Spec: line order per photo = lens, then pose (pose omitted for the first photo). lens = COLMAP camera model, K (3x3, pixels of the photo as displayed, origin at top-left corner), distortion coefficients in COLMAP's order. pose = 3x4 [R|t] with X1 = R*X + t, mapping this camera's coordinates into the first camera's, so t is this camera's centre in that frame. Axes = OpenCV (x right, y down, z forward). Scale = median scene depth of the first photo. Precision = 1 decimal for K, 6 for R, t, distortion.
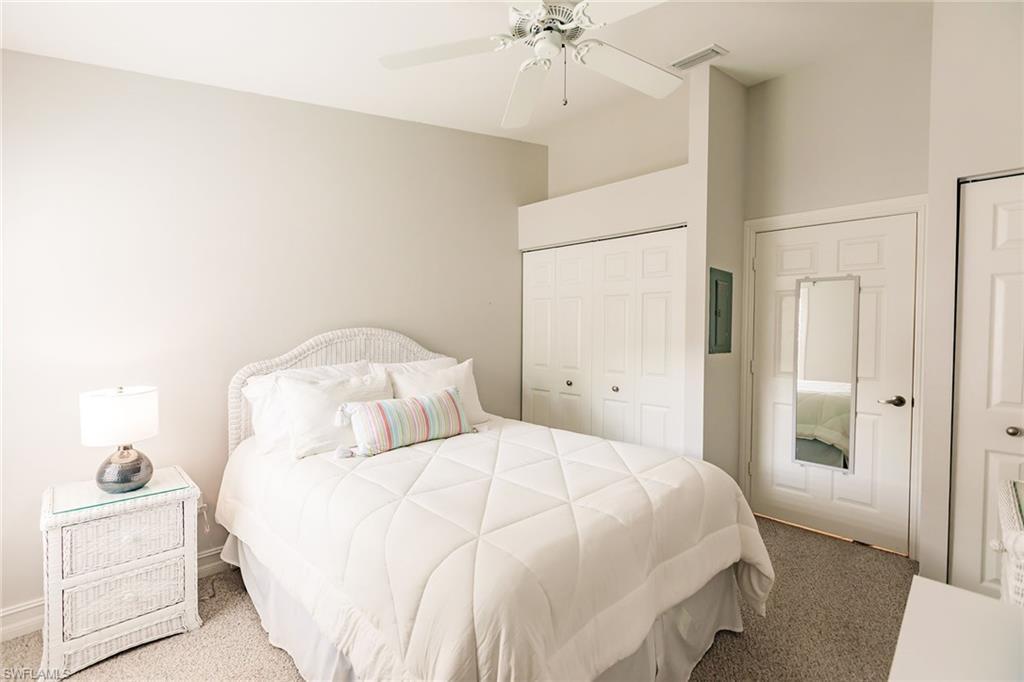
lens RADIAL K [[460.2, 0, 509.6], [0, 460.2, 340.5], [0, 0, 1]] dist [0.000840, 0.000297]
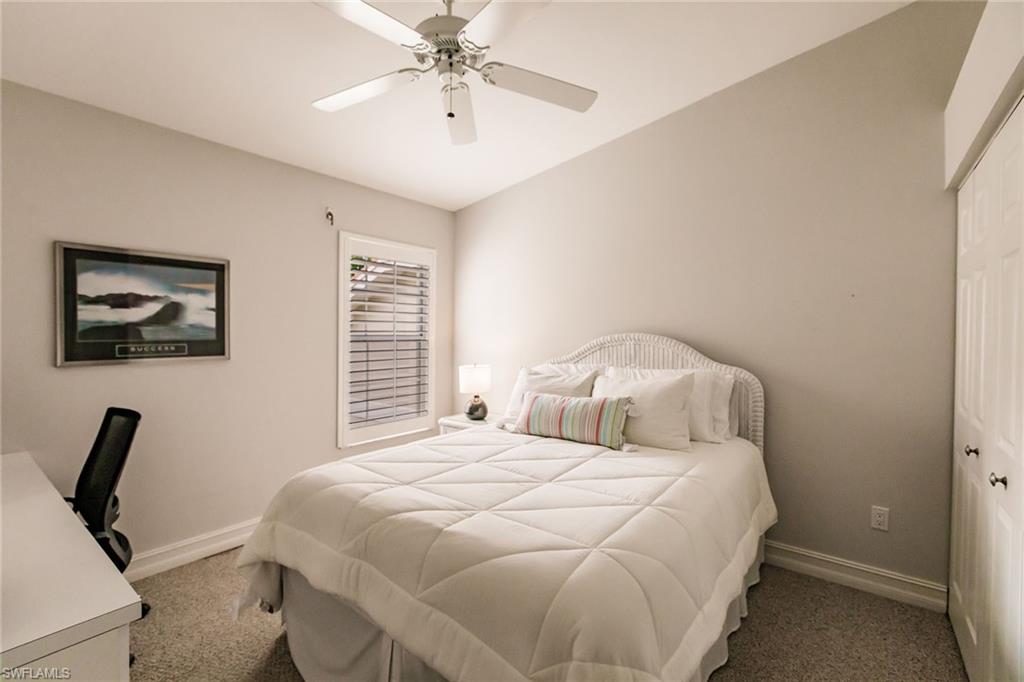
lens RADIAL K [[460.2, 0, 503.6], [0, 460.2, 332.1], [0, 0, 1]] dist [0.000840, 0.000297]
pose [[0.128229, 0.001631, -0.991743, 0.990550], [-0.039354, 0.999219, -0.003445, -0.022630], [0.990963, 0.039470, 0.128194, 0.830155]]
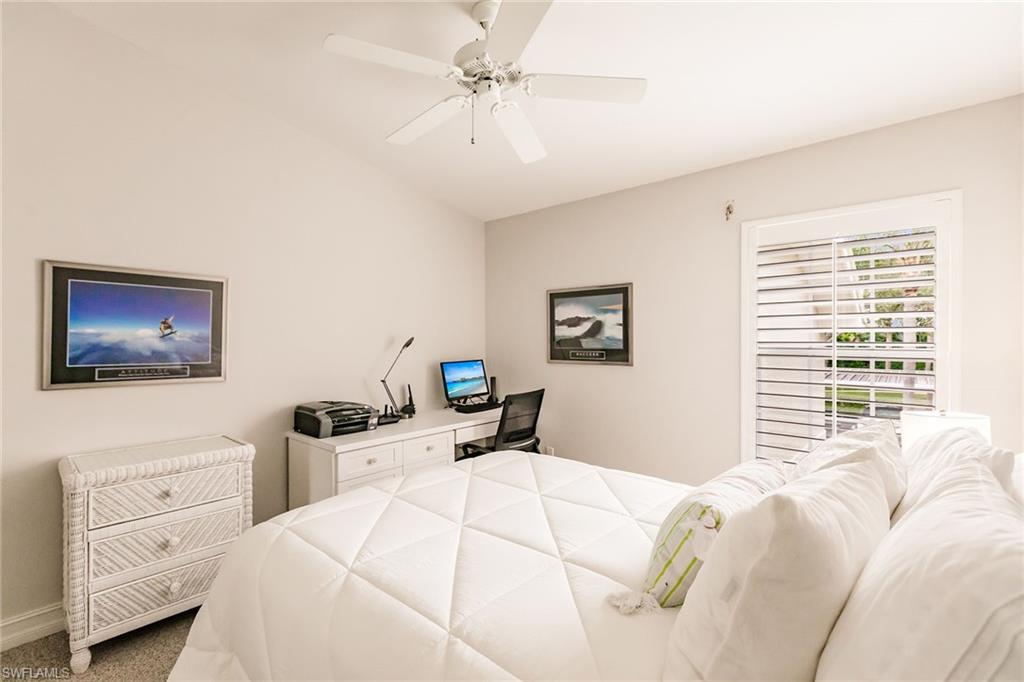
lens RADIAL K [[460.2, 0, 502.9], [0, 460.2, 334.8], [0, 0, 1]] dist [0.000840, 0.000297]
pose [[-0.998389, -0.002004, -0.056709, 0.100084], [-0.003477, 0.999659, 0.025899, -0.063445], [0.056638, 0.026054, -0.998055, 1.769142]]
